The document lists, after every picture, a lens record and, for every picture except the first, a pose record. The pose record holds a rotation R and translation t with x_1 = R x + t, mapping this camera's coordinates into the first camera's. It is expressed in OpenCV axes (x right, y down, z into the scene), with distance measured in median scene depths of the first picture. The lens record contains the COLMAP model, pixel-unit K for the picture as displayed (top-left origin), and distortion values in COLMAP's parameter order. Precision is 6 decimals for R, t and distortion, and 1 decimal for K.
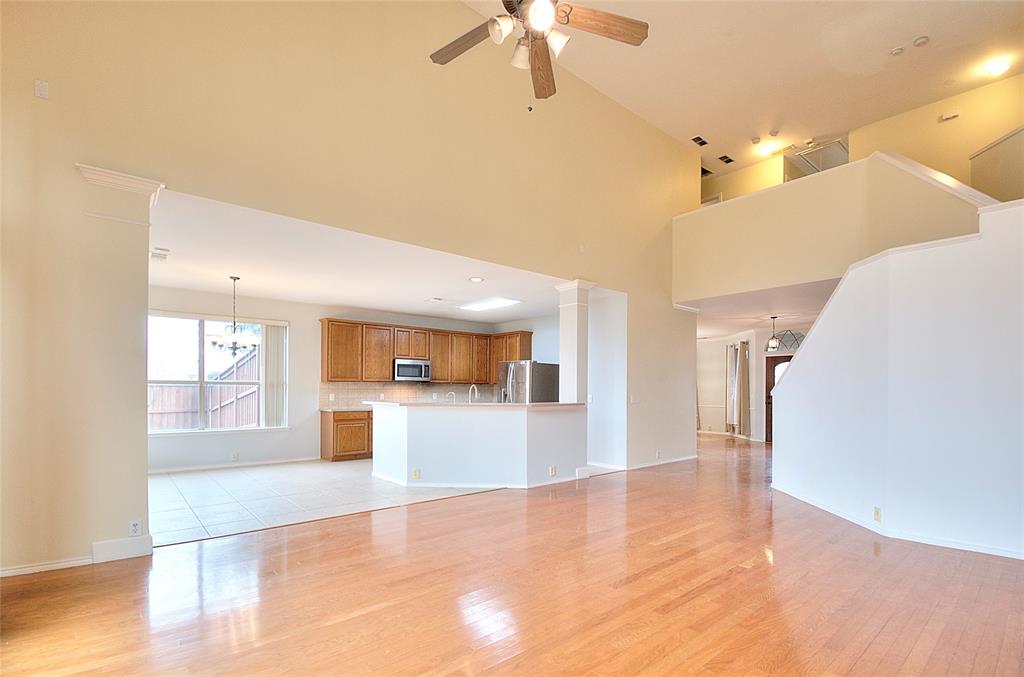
lens RADIAL K [[470.0, 0, 511.9], [0, 470.0, 396.0], [0, 0, 1]] dist [0.006198, -0.012662]
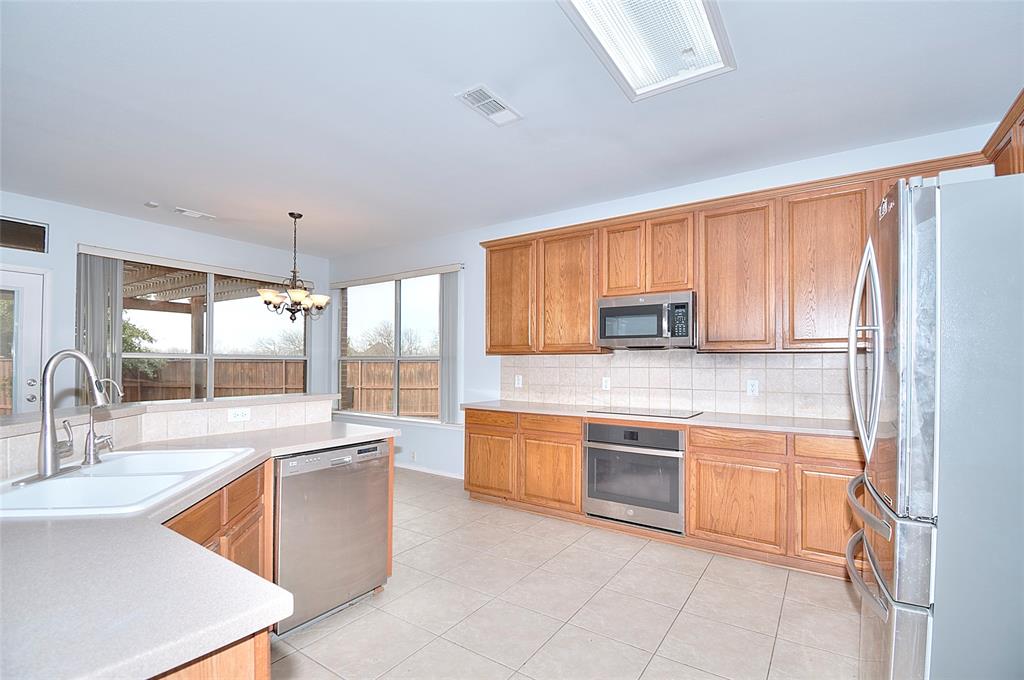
lens RADIAL K [[470.0, 0, 507.2], [0, 470.0, 358.8], [0, 0, 1]] dist [0.006198, -0.012662]
pose [[0.254181, -0.012869, -0.967071, 0.165206], [-0.019373, 0.999643, -0.018394, -0.014927], [0.966963, 0.023410, 0.253841, 0.899216]]
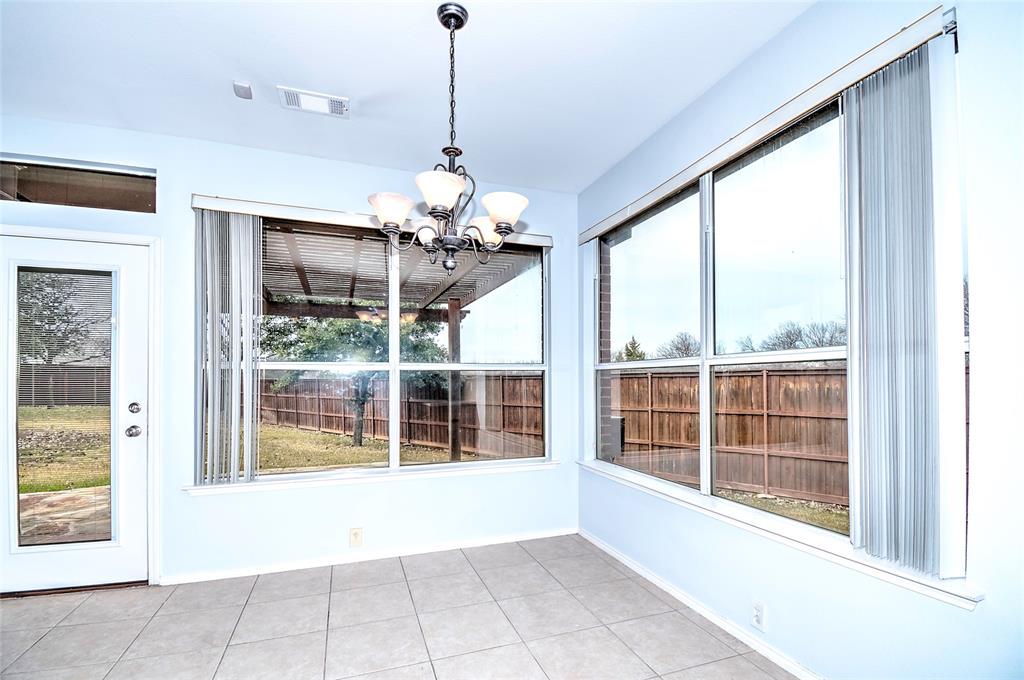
lens RADIAL K [[470.0, 0, 512.9], [0, 470.0, 375.4], [0, 0, 1]] dist [0.006198, -0.012662]
pose [[-0.339363, -0.013377, -0.940561, -0.249244], [-0.013289, 0.999867, -0.009425, -0.011311], [0.940562, 0.009301, -0.339495, 0.904011]]
